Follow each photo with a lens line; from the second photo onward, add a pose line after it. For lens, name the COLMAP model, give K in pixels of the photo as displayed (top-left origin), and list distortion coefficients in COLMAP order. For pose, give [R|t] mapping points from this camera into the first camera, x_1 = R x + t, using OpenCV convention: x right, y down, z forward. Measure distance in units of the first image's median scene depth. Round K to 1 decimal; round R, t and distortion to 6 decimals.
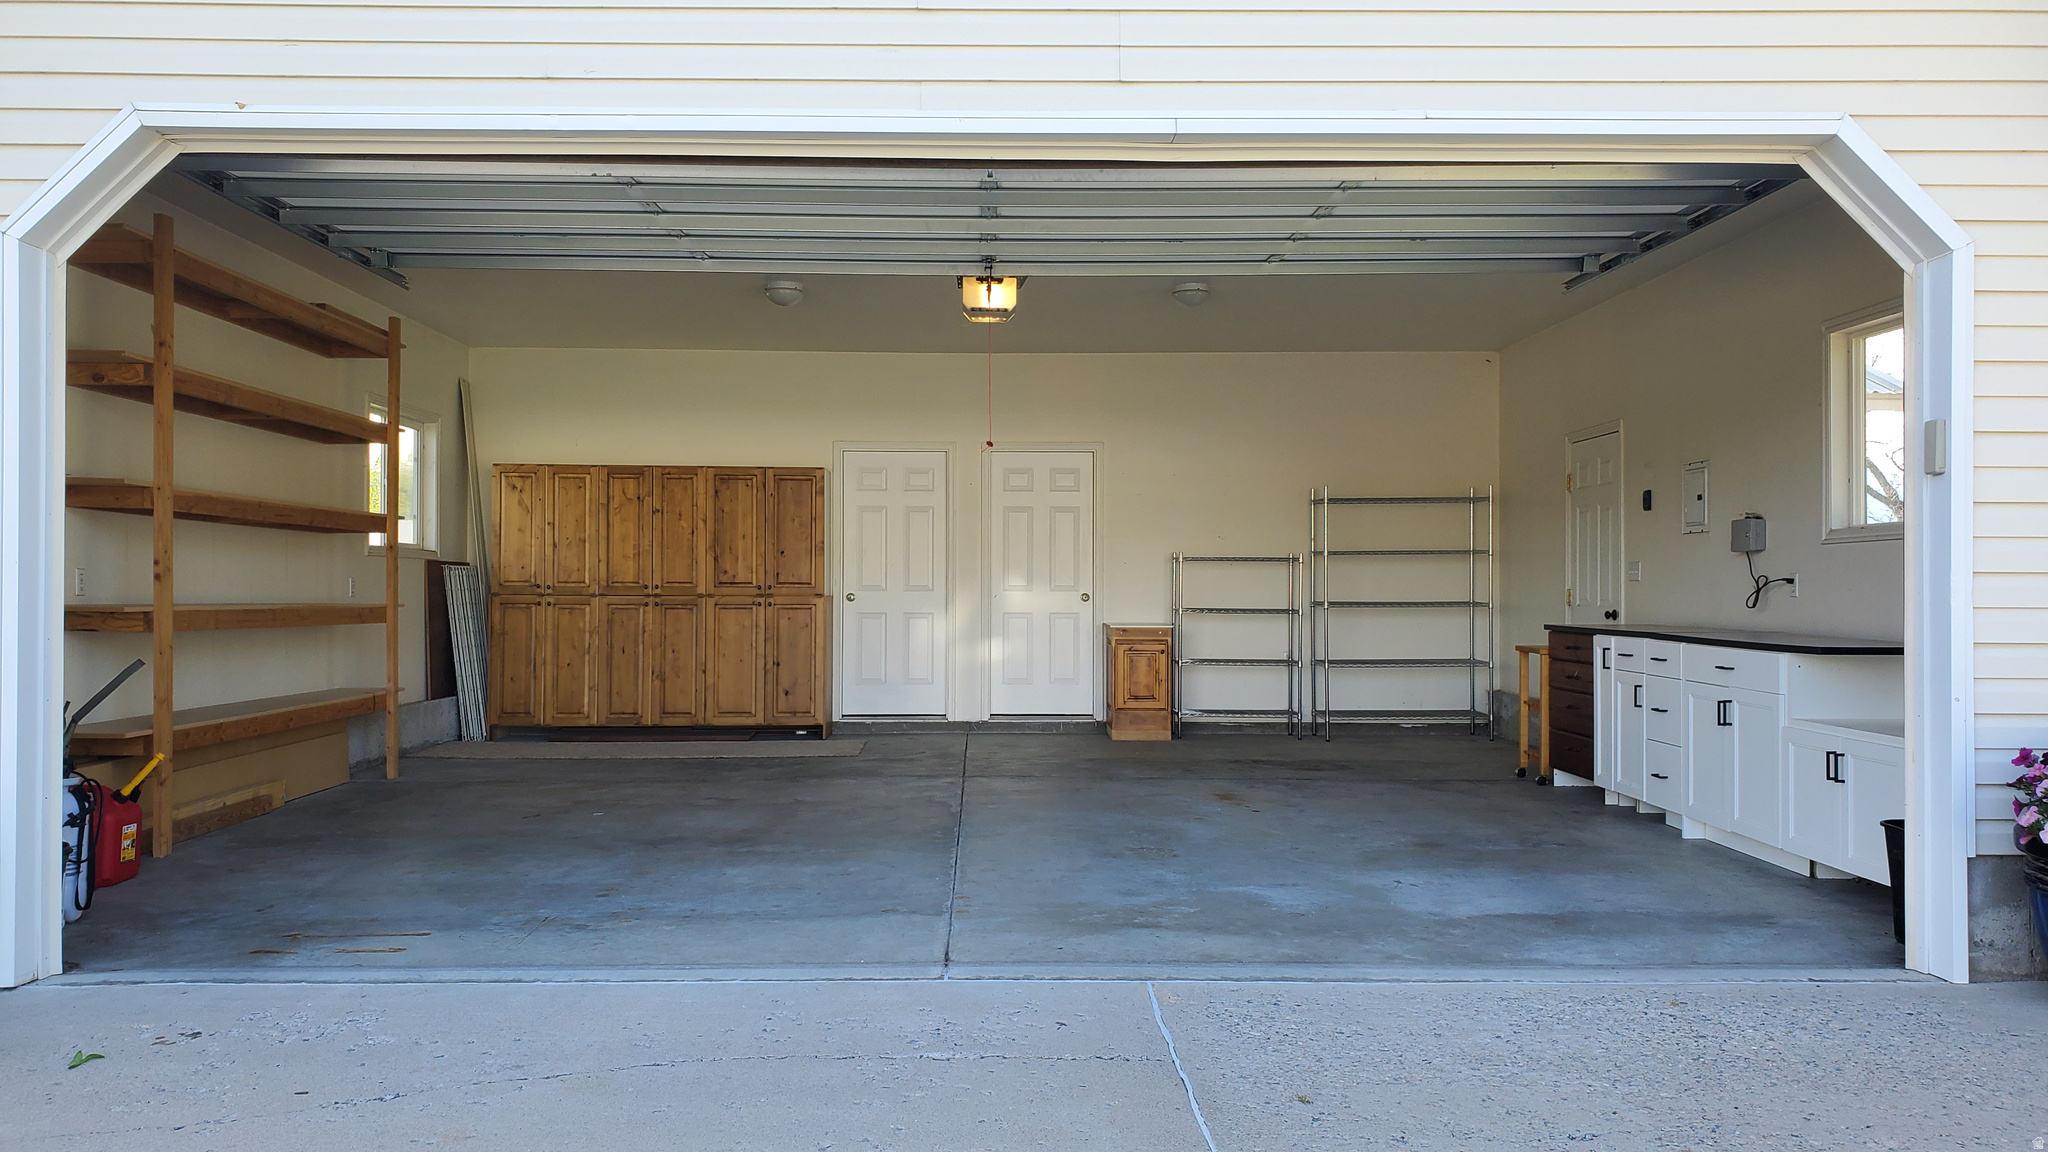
lens RADIAL K [[1578.3, 0, 1024.0], [0, 1578.3, 576.0], [0, 0, 1]] dist [0.125729, -0.153011]
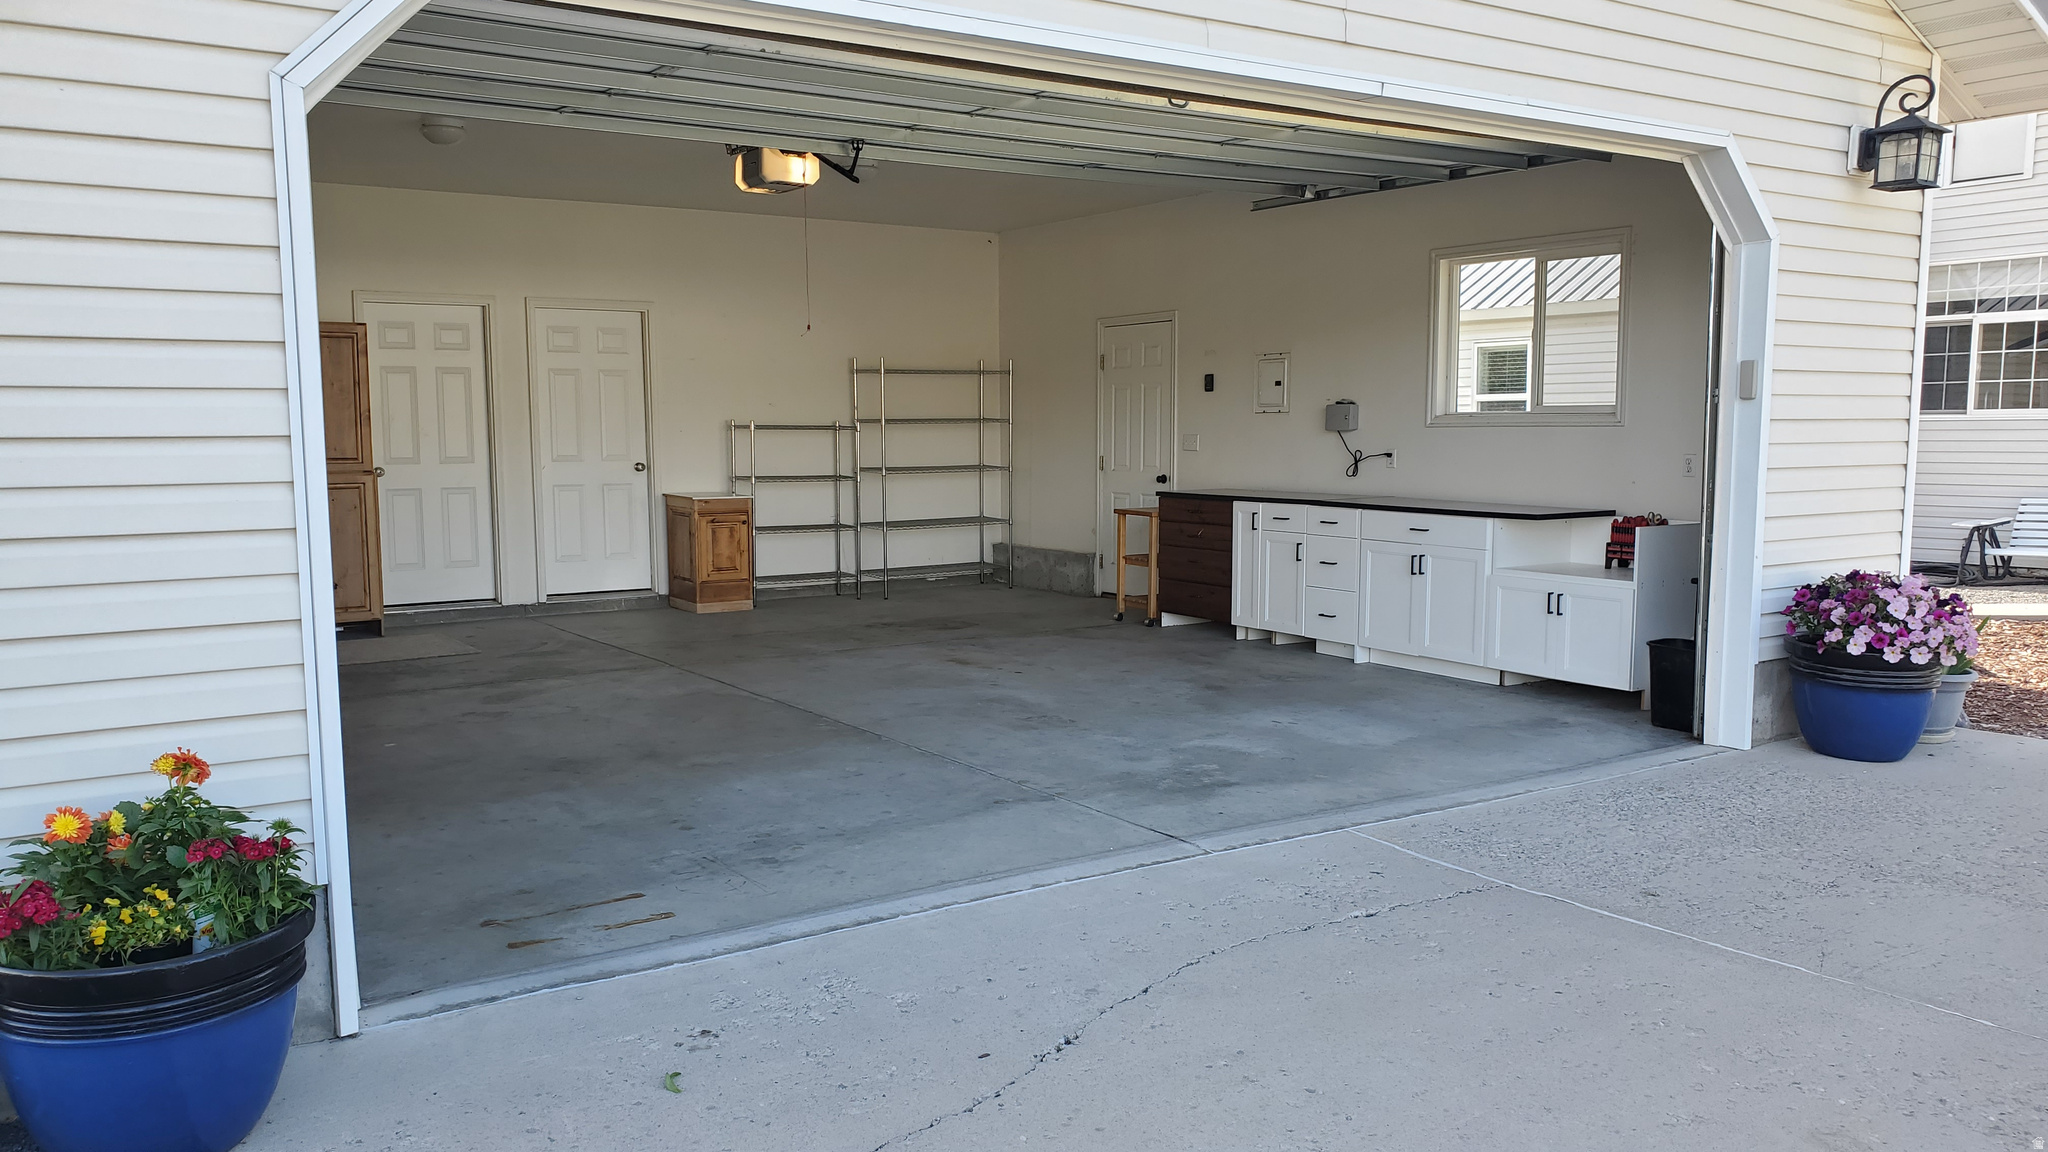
lens RADIAL K [[1578.3, 0, 1024.0], [0, 1578.3, 576.0], [0, 0, 1]] dist [0.125729, -0.153011]
pose [[0.839247, -0.057909, 0.540658, -0.307248], [0.000670, 0.994422, 0.105470, -0.023615], [-0.543750, -0.088153, 0.834604, 0.067377]]
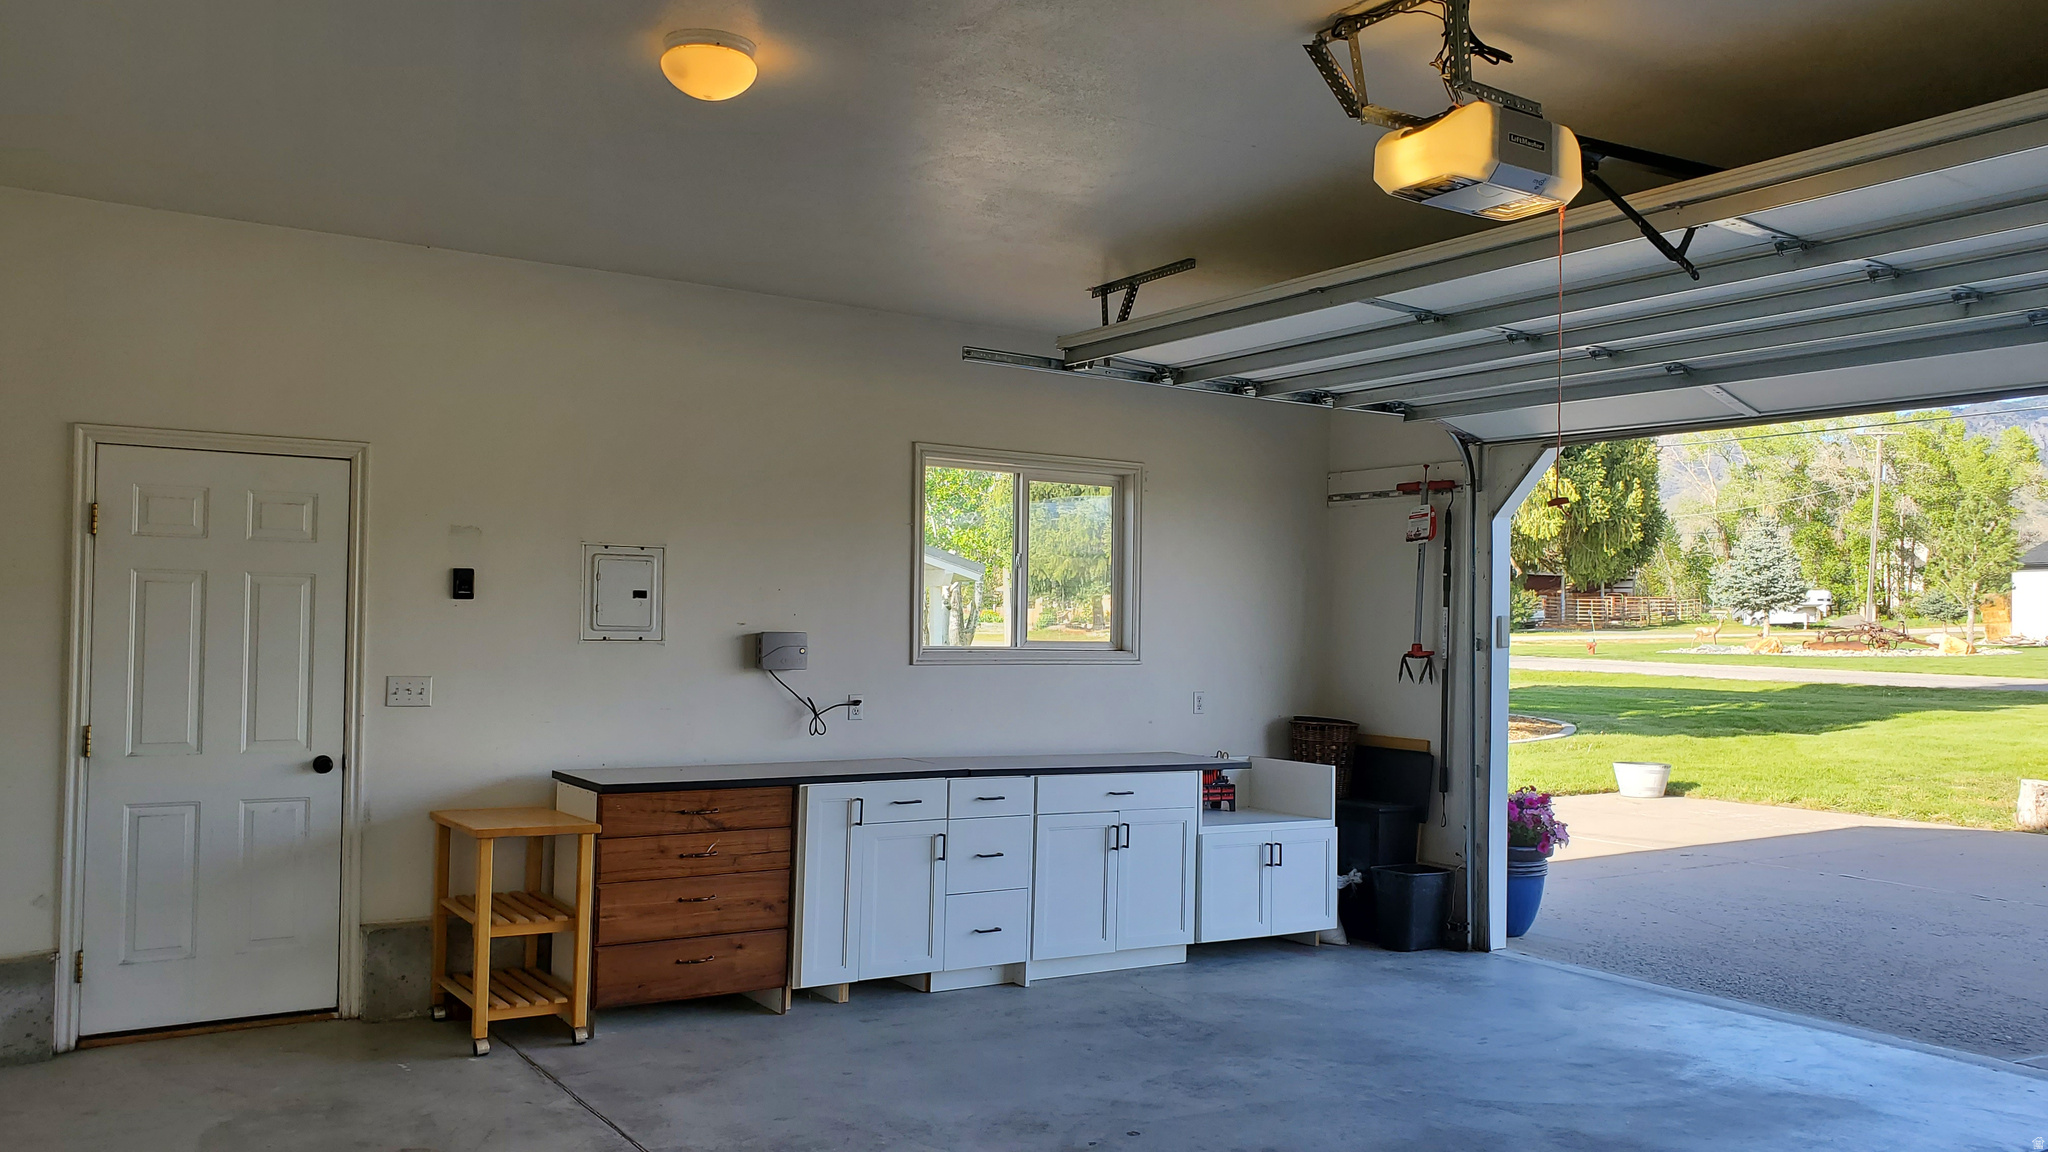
lens RADIAL K [[1578.3, 0, 1024.0], [0, 1578.3, 576.0], [0, 0, 1]] dist [0.125729, -0.153011]
pose [[-0.535525, 0.016519, 0.844358, -0.241734], [-0.028723, 0.998874, -0.037760, -0.026364], [-0.844031, -0.044474, -0.534448, 0.959870]]
